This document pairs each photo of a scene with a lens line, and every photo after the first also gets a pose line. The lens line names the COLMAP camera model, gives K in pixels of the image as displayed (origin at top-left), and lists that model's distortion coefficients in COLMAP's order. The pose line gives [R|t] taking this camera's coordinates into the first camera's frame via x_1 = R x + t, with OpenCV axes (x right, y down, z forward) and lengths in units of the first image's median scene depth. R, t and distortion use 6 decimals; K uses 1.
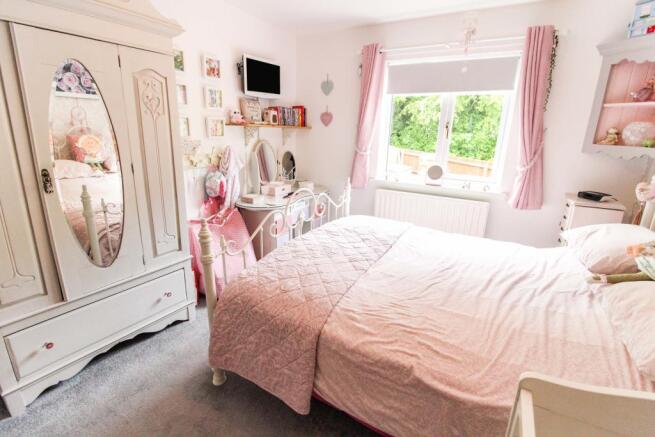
lens RADIAL K [[302.6, 0, 329.4], [0, 302.6, 213.4], [0, 0, 1]] dist [-0.017483, -0.001957]
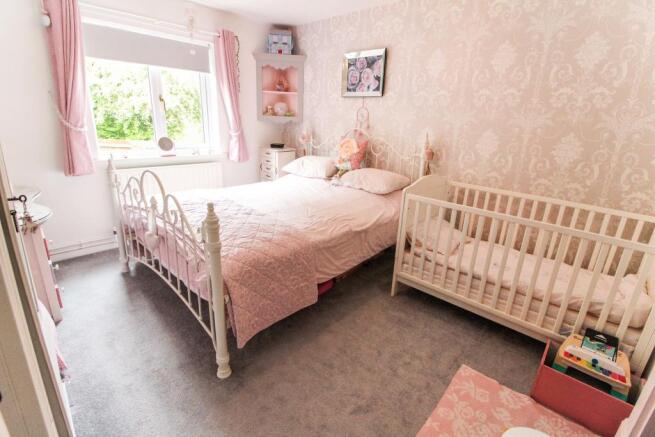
lens RADIAL K [[302.6, 0, 329.0], [0, 302.6, 218.8], [0, 0, 1]] dist [-0.017483, -0.001957]
pose [[0.226047, -0.321759, 0.919442, -0.848066], [0.216050, 0.936925, 0.274761, -0.081347], [-0.949855, 0.136536, 0.281305, 0.281753]]
